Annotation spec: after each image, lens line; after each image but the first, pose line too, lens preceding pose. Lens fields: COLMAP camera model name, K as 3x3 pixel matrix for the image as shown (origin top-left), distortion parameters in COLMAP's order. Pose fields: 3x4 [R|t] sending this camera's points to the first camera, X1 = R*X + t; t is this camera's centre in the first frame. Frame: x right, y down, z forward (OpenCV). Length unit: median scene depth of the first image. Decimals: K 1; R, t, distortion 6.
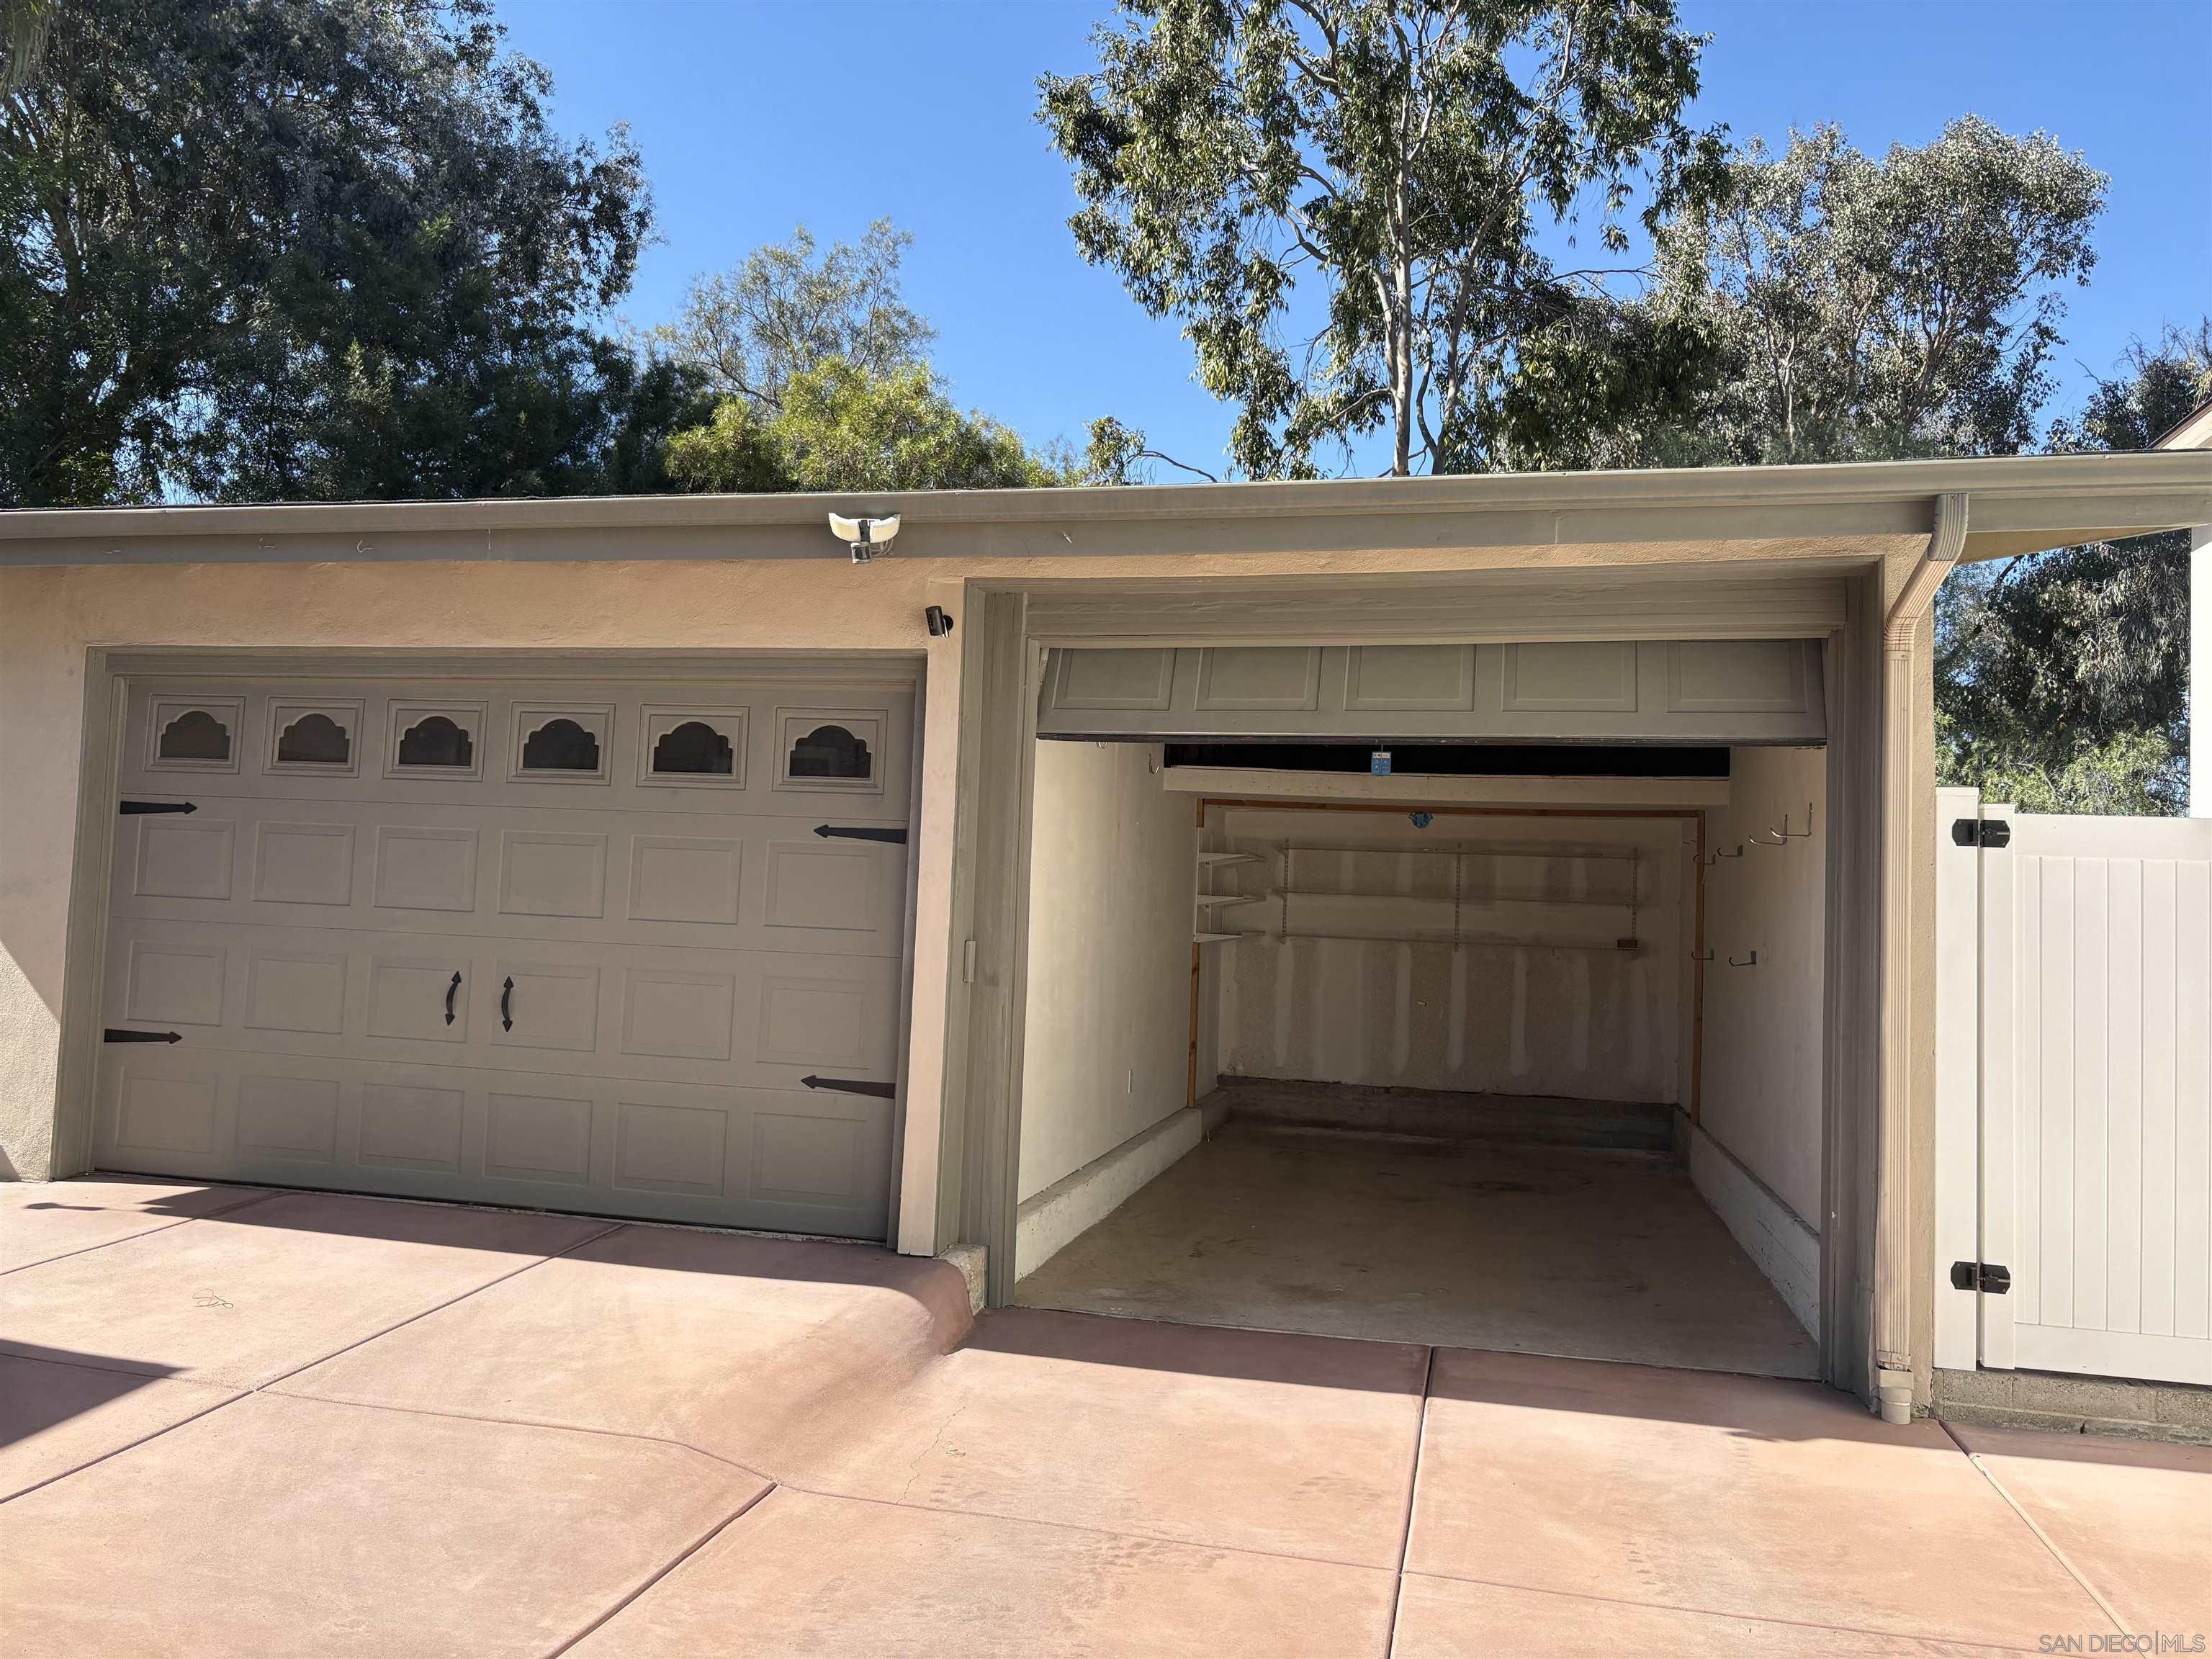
lens RADIAL K [[1688.7, 0, 1105.3], [0, 1688.7, 829.4], [0, 0, 1]] dist [0.048907, -0.040425]
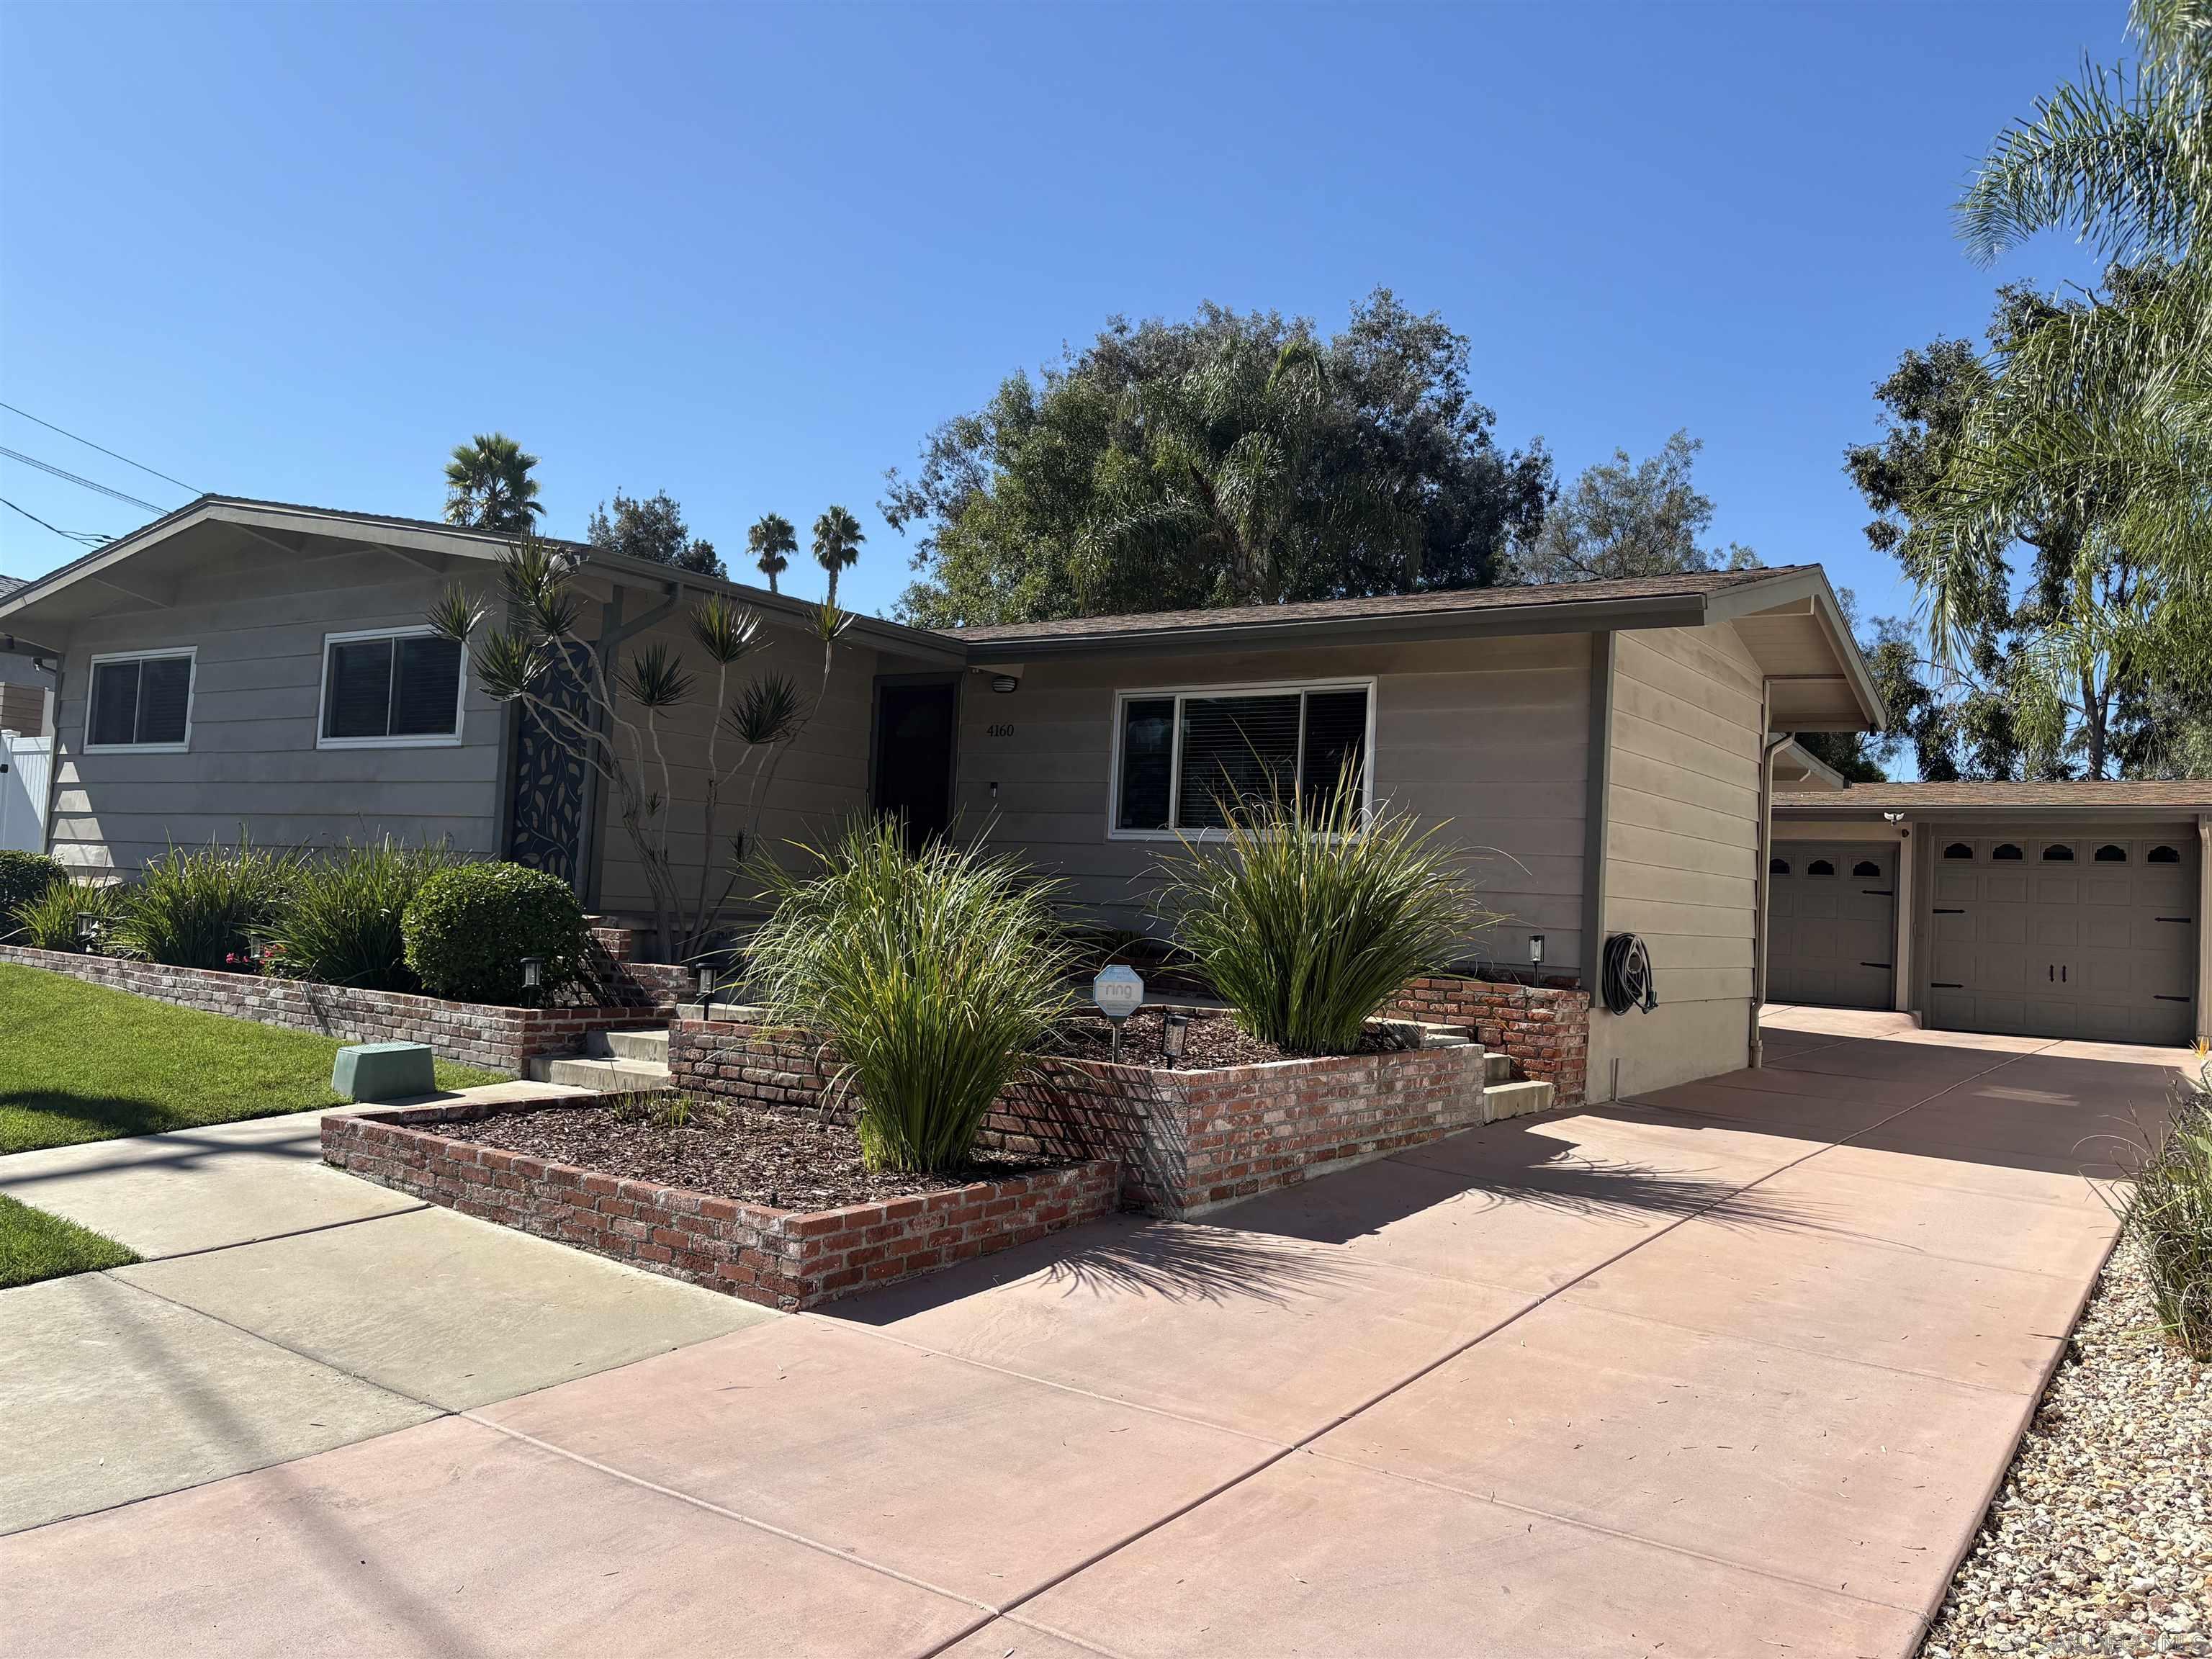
lens RADIAL K [[1688.7, 0, 1104.2], [0, 1688.7, 812.8], [0, 0, 1]] dist [0.048907, -0.040425]
pose [[0.929429, -0.015345, -0.368681, -0.077693], [0.007848, 0.999731, -0.021826, -0.023076], [0.368917, 0.017392, 0.929300, -0.667880]]
